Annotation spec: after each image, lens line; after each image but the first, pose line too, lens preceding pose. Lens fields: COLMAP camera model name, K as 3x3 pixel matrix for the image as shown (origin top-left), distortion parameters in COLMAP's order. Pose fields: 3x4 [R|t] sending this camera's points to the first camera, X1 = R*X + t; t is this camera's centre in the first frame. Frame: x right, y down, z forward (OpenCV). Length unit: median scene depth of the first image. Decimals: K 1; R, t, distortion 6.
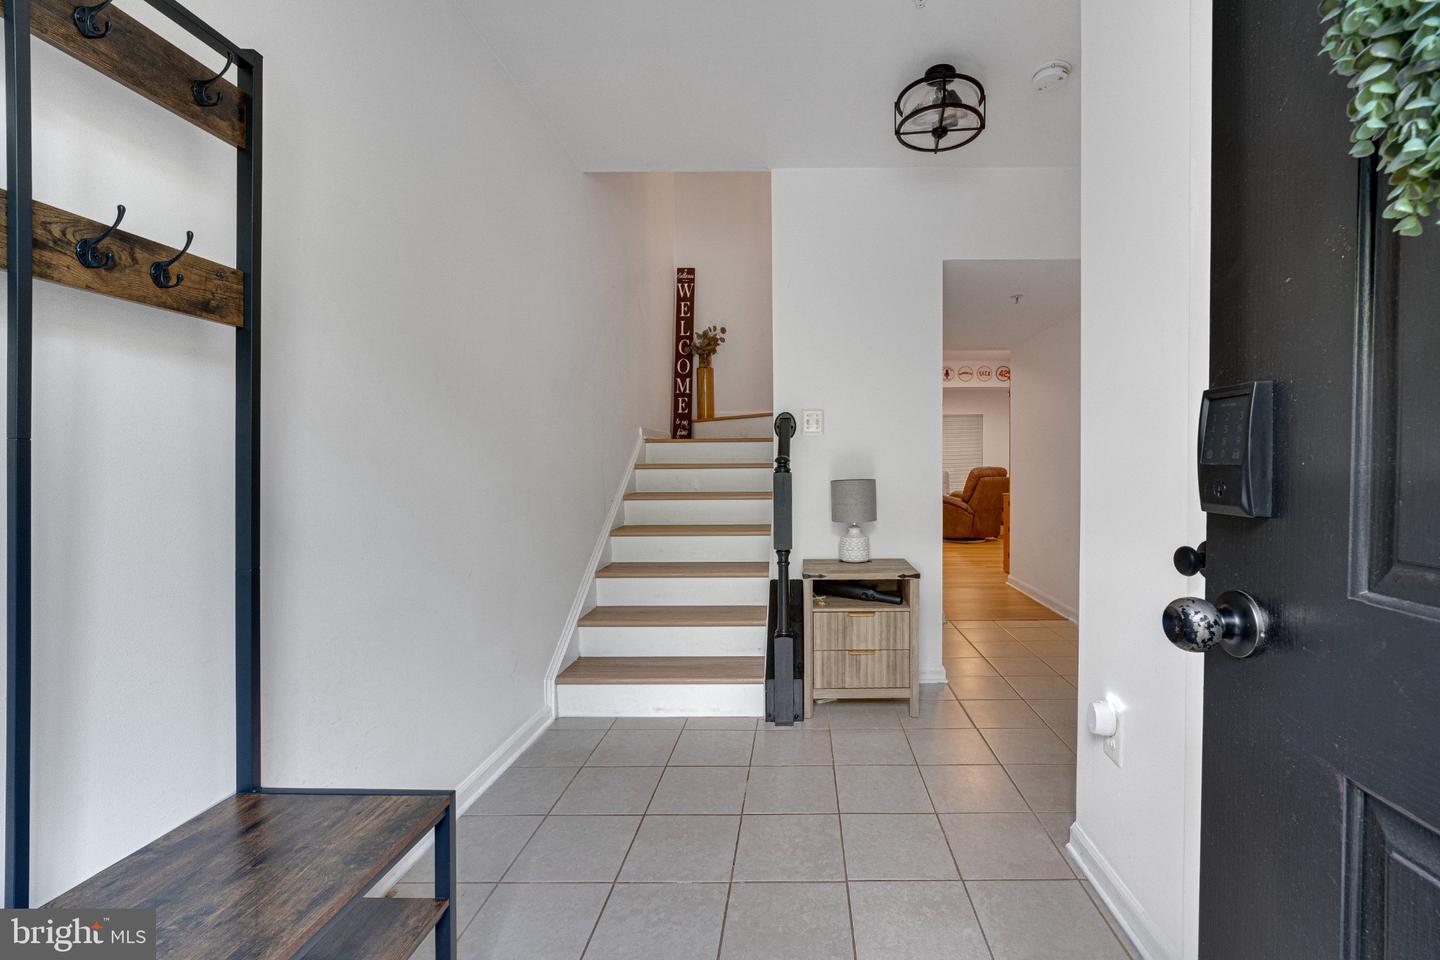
lens RADIAL K [[572.6, 0, 712.5], [0, 572.6, 479.8], [0, 0, 1]] dist [-0.019821, 0.010647]
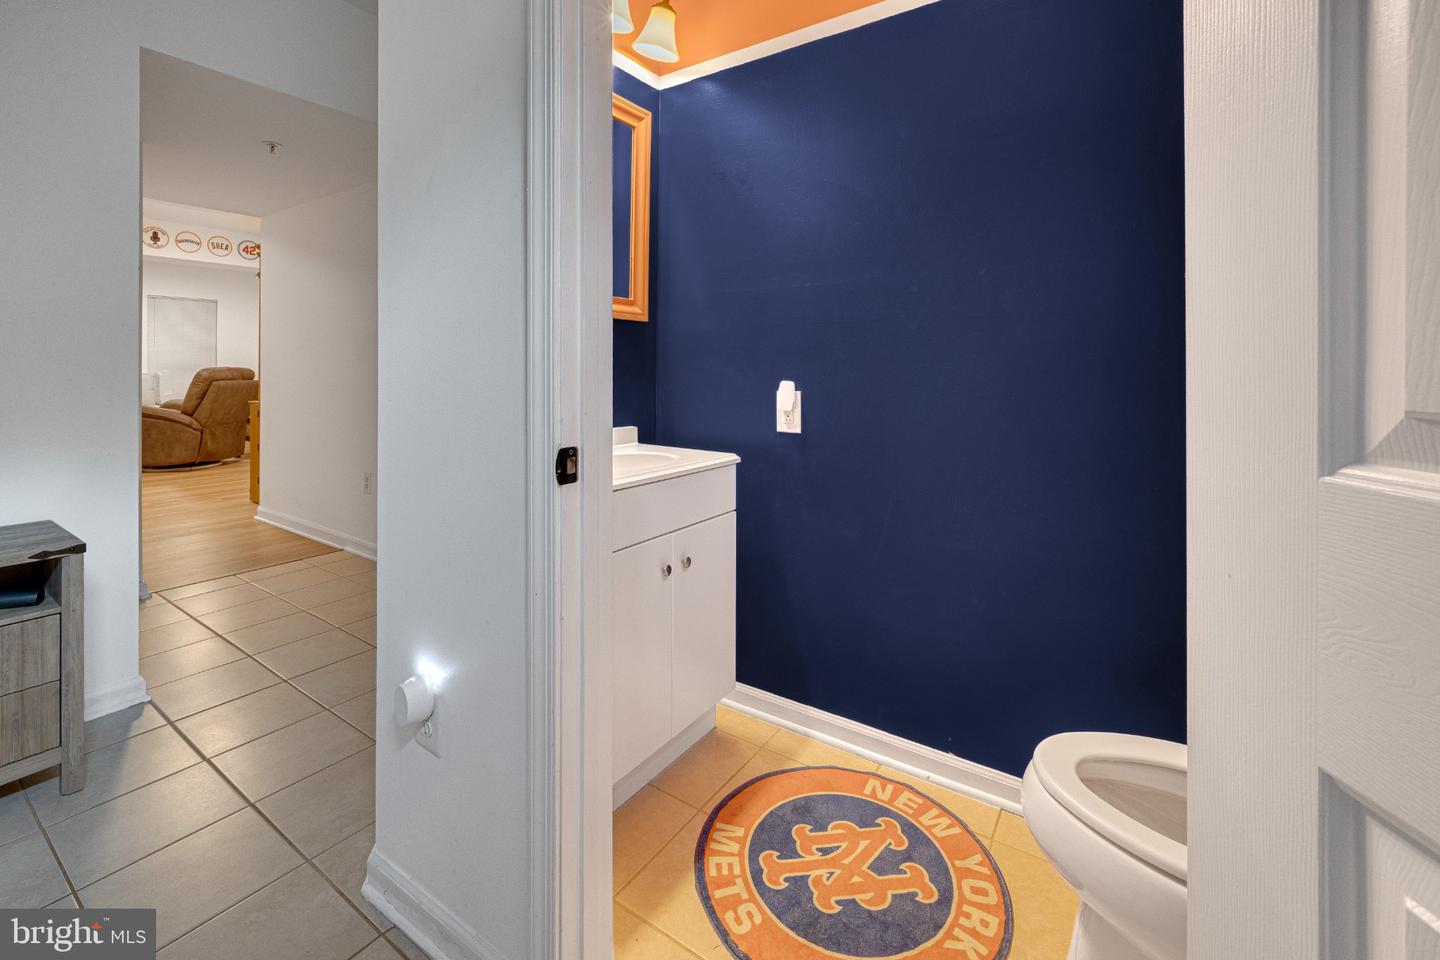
lens RADIAL K [[537.8, 0, 720.1], [0, 537.8, 375.8], [0, 0, 1]] dist [-0.001165, 0.000127]
pose [[0.367515, 0.004493, 0.930007, 0.068917], [0.008109, 0.999935, -0.008035, 0.000135], [-0.929982, 0.010494, 0.367455, 0.143931]]
